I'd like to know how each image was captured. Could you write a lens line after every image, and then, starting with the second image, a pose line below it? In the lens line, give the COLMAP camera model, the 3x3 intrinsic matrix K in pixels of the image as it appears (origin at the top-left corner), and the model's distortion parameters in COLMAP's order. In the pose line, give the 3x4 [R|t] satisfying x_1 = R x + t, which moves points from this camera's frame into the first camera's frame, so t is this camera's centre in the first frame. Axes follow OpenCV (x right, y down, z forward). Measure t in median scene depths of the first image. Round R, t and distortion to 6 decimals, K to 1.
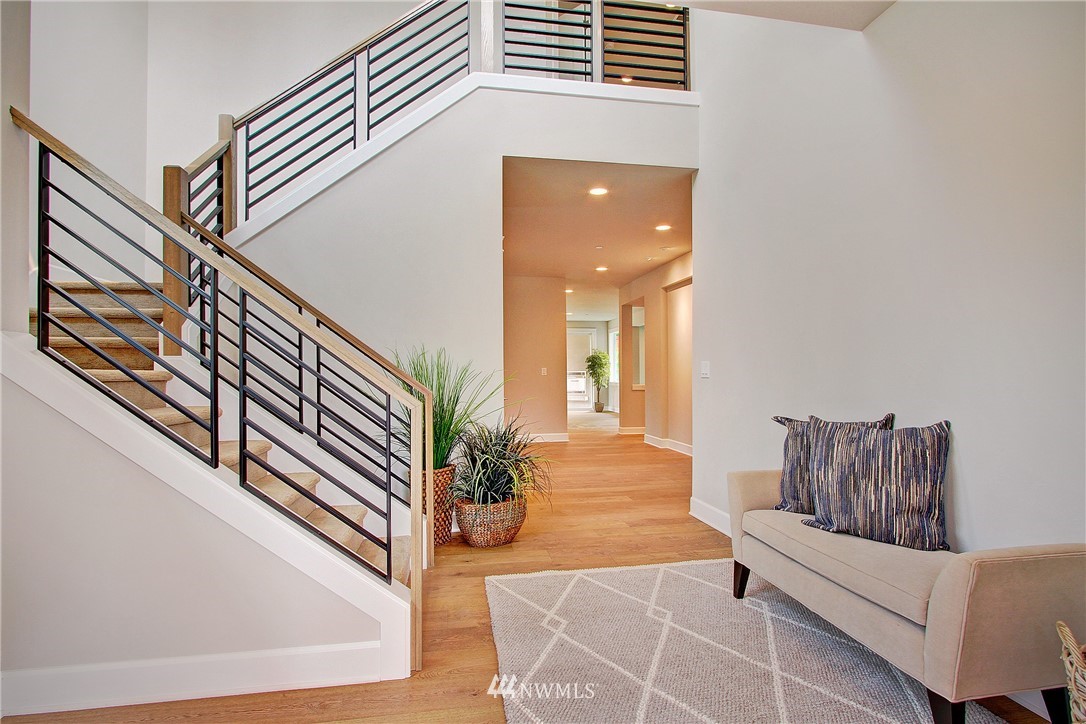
lens RADIAL K [[524.3, 0, 541.4], [0, 524.3, 368.7], [0, 0, 1]] dist [-0.015889, 0.000538]
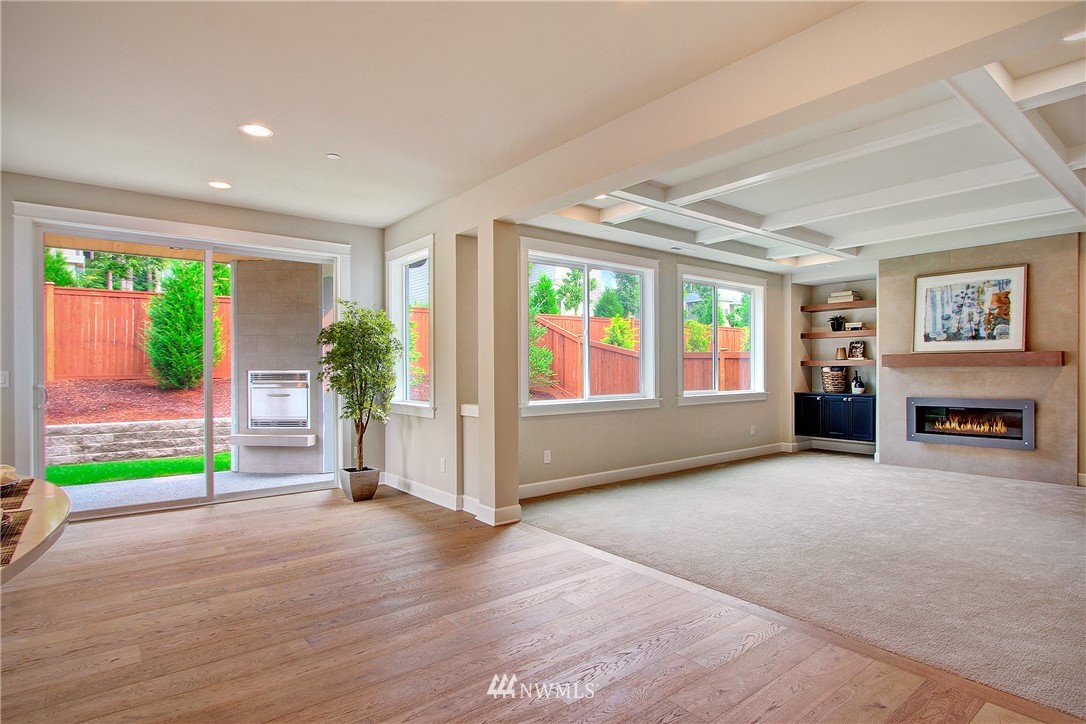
lens RADIAL K [[575.1, 0, 546.2], [0, 575.1, 371.7], [0, 0, 1]] dist [-0.017873, -0.000649]
pose [[0.873302, -0.000930, 0.487179, 0.035222], [-0.003843, 0.999954, 0.008799, 0.001024], [-0.487165, -0.009556, 0.873258, 0.617782]]
